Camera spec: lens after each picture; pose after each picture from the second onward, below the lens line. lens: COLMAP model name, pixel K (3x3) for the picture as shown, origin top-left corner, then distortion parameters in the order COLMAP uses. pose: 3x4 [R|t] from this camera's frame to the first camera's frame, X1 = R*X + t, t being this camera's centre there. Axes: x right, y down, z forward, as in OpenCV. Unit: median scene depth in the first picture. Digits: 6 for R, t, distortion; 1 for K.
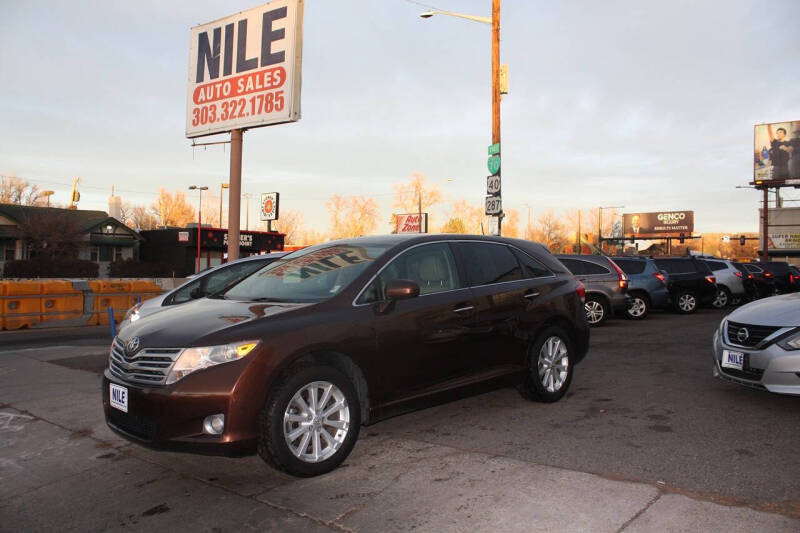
lens RADIAL K [[663.1, 0, 394.7], [0, 663.1, 268.5], [0, 0, 1]] dist [-0.165307, 0.150874]
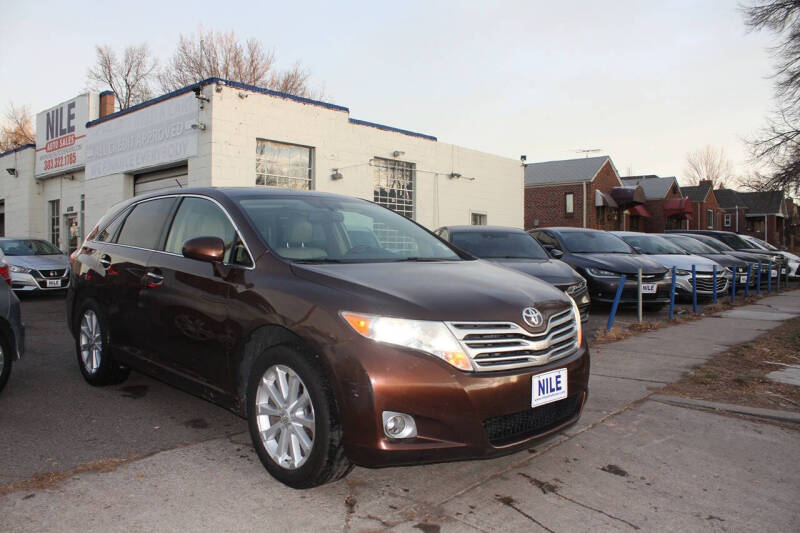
lens RADIAL K [[663.1, 0, 394.7], [0, 663.1, 268.5], [0, 0, 1]] dist [-0.165307, 0.150874]
pose [[0.001996, -0.019450, 0.999809, -0.482645], [-0.008536, 0.999774, 0.019466, 0.019498], [-0.999962, -0.008573, 0.001830, 0.478570]]
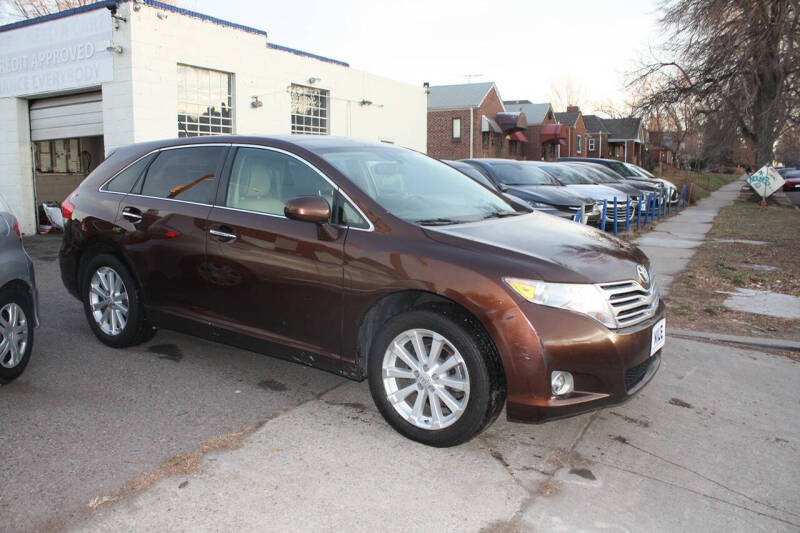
lens RADIAL K [[663.1, 0, 394.7], [0, 663.1, 268.5], [0, 0, 1]] dist [-0.165307, 0.150874]
pose [[-0.201967, -0.135284, 0.970004, -0.471033], [-0.006800, 0.990584, 0.136739, 0.000070], [-0.979369, 0.021021, -0.200986, 0.608479]]
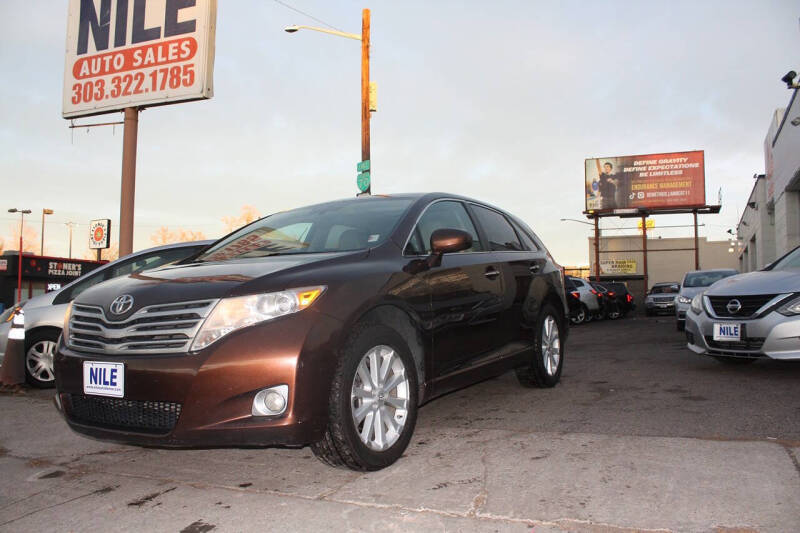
lens RADIAL K [[663.1, 0, 394.7], [0, 663.1, 268.5], [0, 0, 1]] dist [-0.165307, 0.150874]
pose [[0.966317, -0.001831, 0.257347, -0.122488], [0.015849, 0.998500, -0.052409, 0.049467], [-0.256865, 0.054723, 0.964897, 0.096079]]
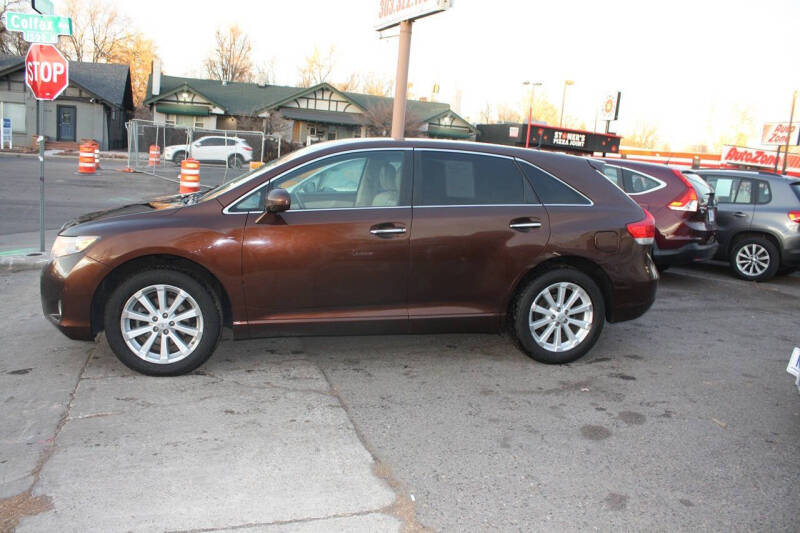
lens RADIAL K [[663.1, 0, 394.7], [0, 663.1, 268.5], [0, 0, 1]] dist [-0.165307, 0.150874]
pose [[0.851763, 0.149081, -0.502269, 0.271990], [-0.070258, 0.982505, 0.172476, -0.019067], [0.519194, -0.111620, 0.847336, 0.142313]]
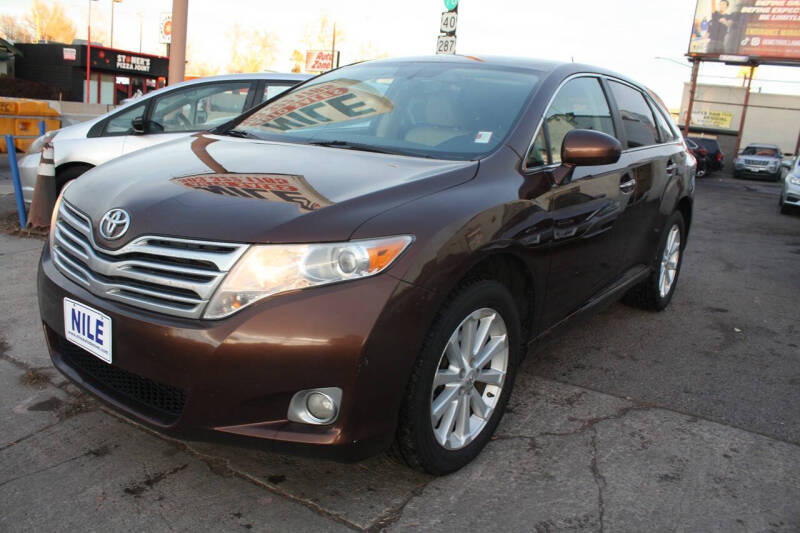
lens RADIAL K [[663.1, 0, 394.7], [0, 663.1, 268.5], [0, 0, 1]] dist [-0.165307, 0.150874]
pose [[0.984470, 0.046623, 0.169249, -0.113635], [-0.084615, 0.970731, 0.224772, 0.008921], [-0.153816, -0.235602, 0.959600, 0.200603]]
